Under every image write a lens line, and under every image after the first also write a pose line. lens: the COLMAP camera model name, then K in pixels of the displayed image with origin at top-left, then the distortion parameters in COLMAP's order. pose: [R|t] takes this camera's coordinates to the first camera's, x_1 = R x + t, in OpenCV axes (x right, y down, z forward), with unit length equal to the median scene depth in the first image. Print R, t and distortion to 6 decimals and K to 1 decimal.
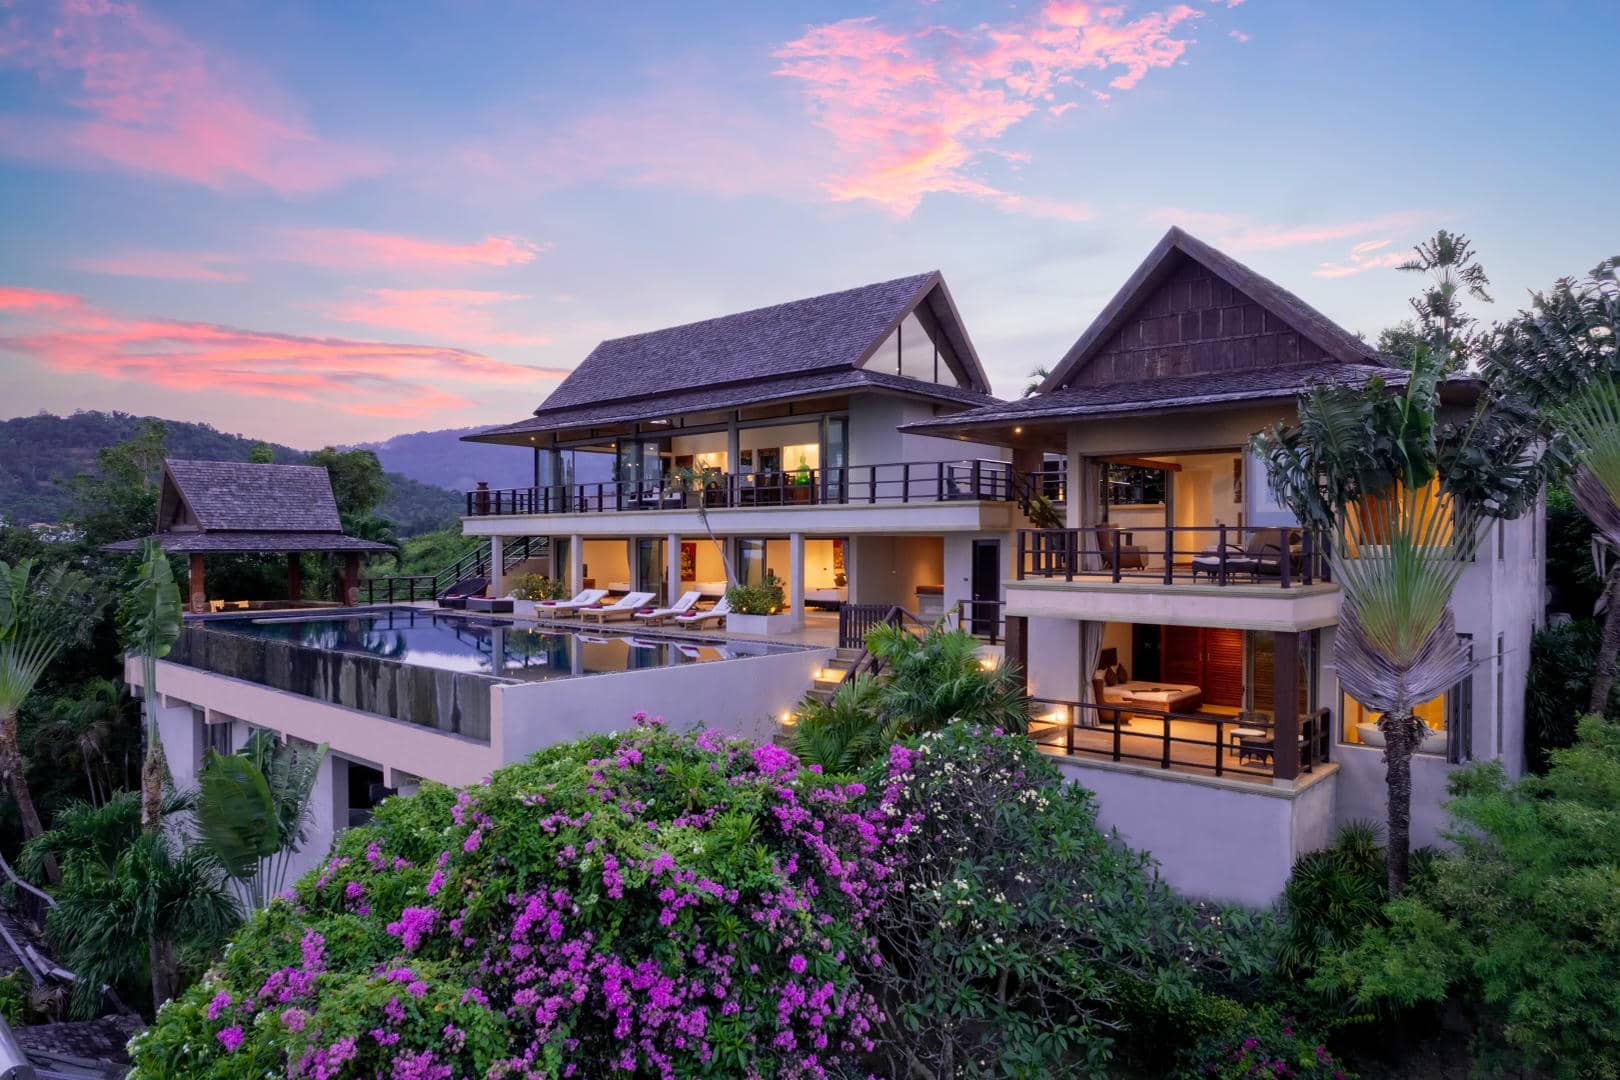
lens RADIAL K [[1036.7, 0, 810.0], [0, 1036.7, 540.0], [0, 0, 1]] dist [-0.056186, 0.071901]
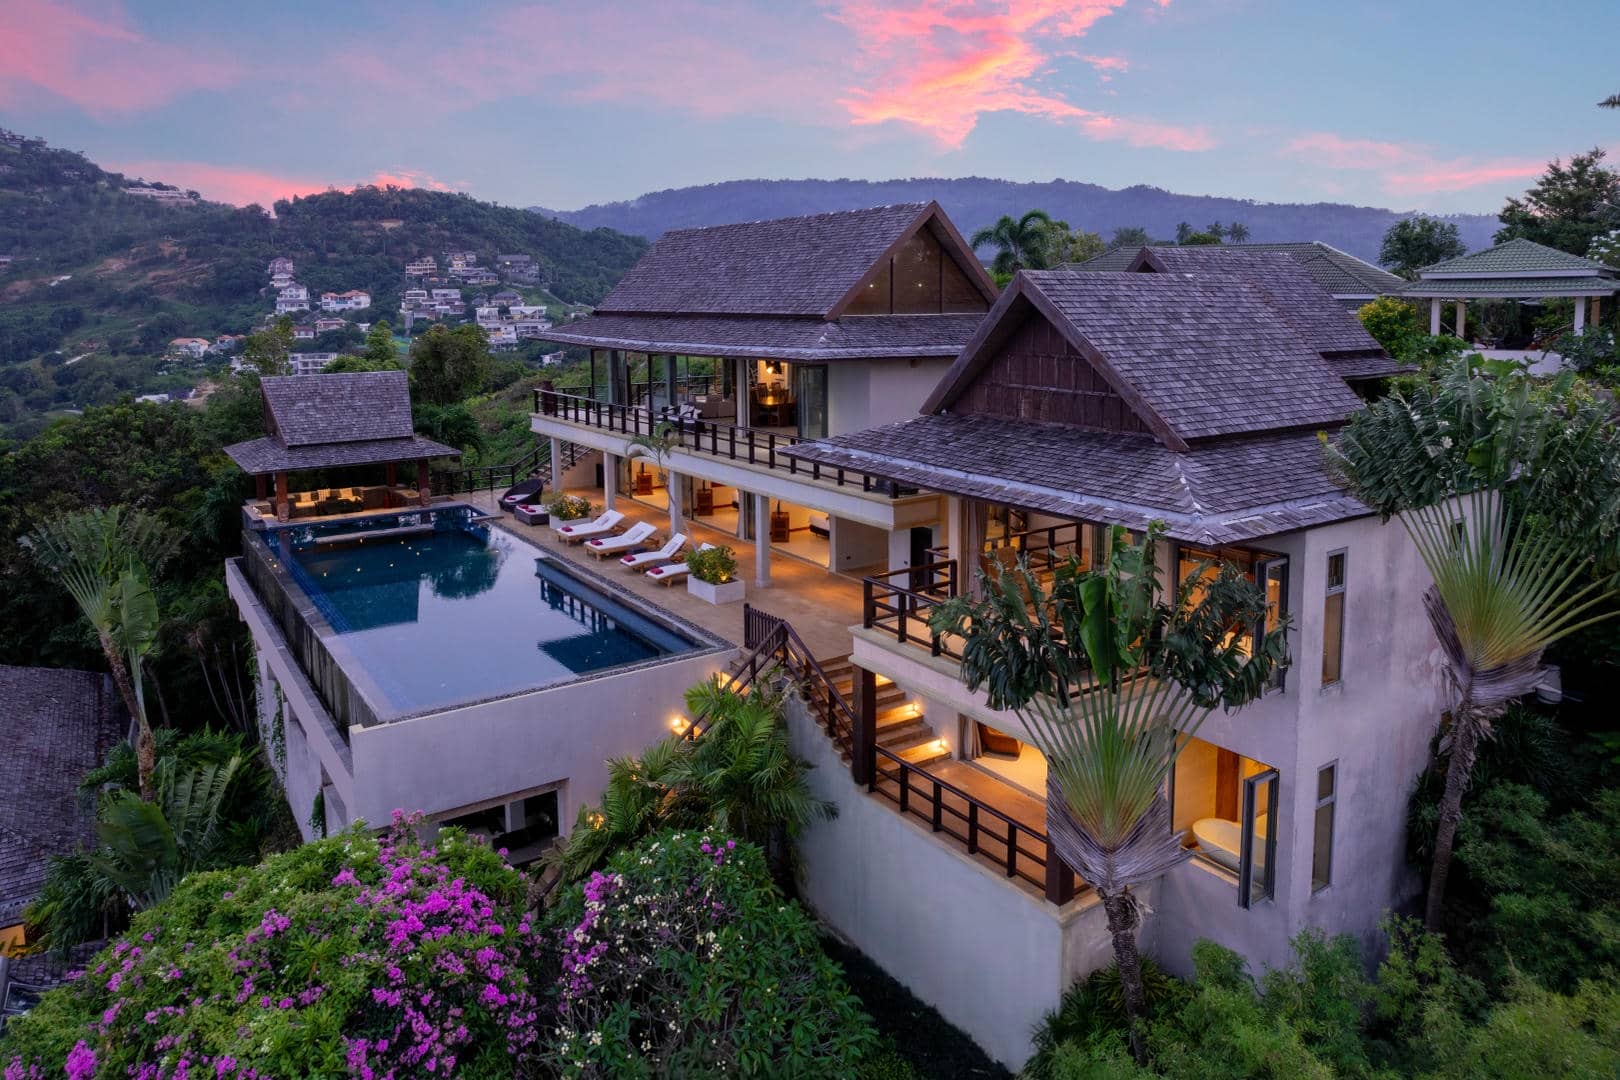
lens RADIAL K [[1082.2, 0, 810.9], [0, 1082.2, 389.0], [0, 0, 1]] dist [-0.020753, 0.007542]
pose [[0.971565, 0.013591, -0.236381, 0.270826], [0.008166, 0.995834, 0.090820, -0.195687], [0.236630, -0.090168, 0.967407, 0.005893]]
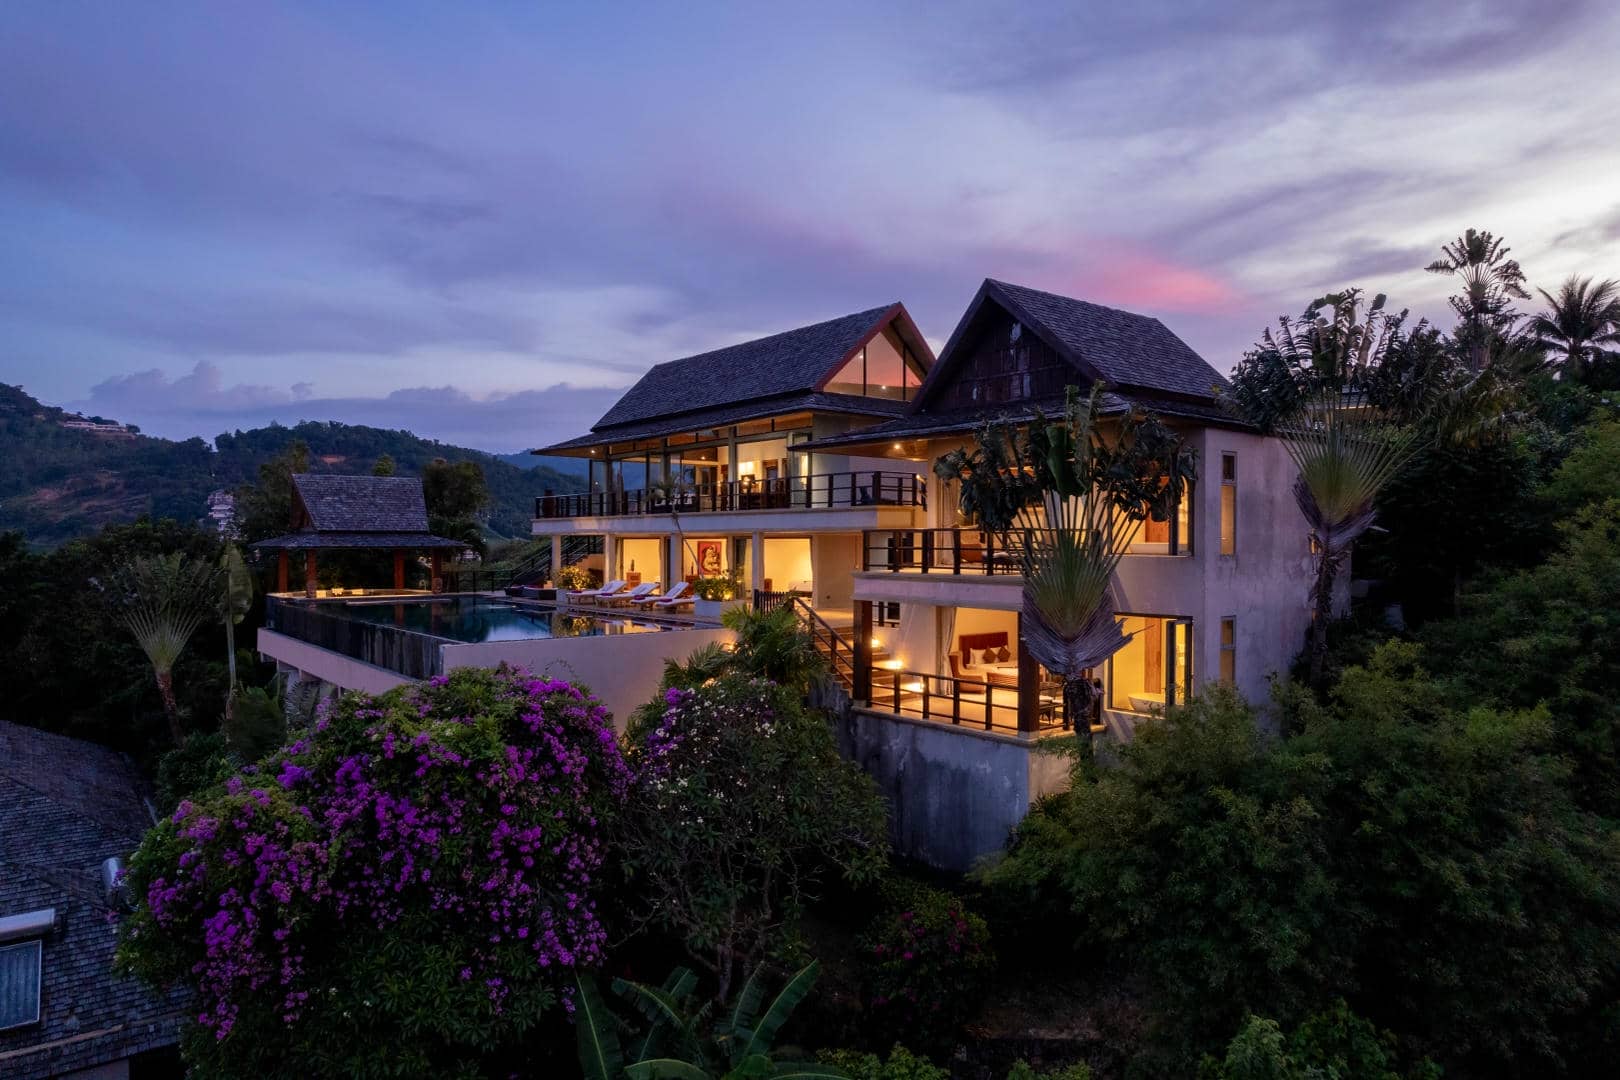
lens RADIAL K [[1052.4, 0, 810.0], [0, 1052.4, 540.0], [0, 0, 1]] dist [-0.022933, 0.007458]
pose [[0.985126, 0.000797, -0.171833, 0.243088], [-0.000798, 1.000000, 0.000059, 0.001057], [0.171833, 0.000079, 0.985126, -0.166767]]
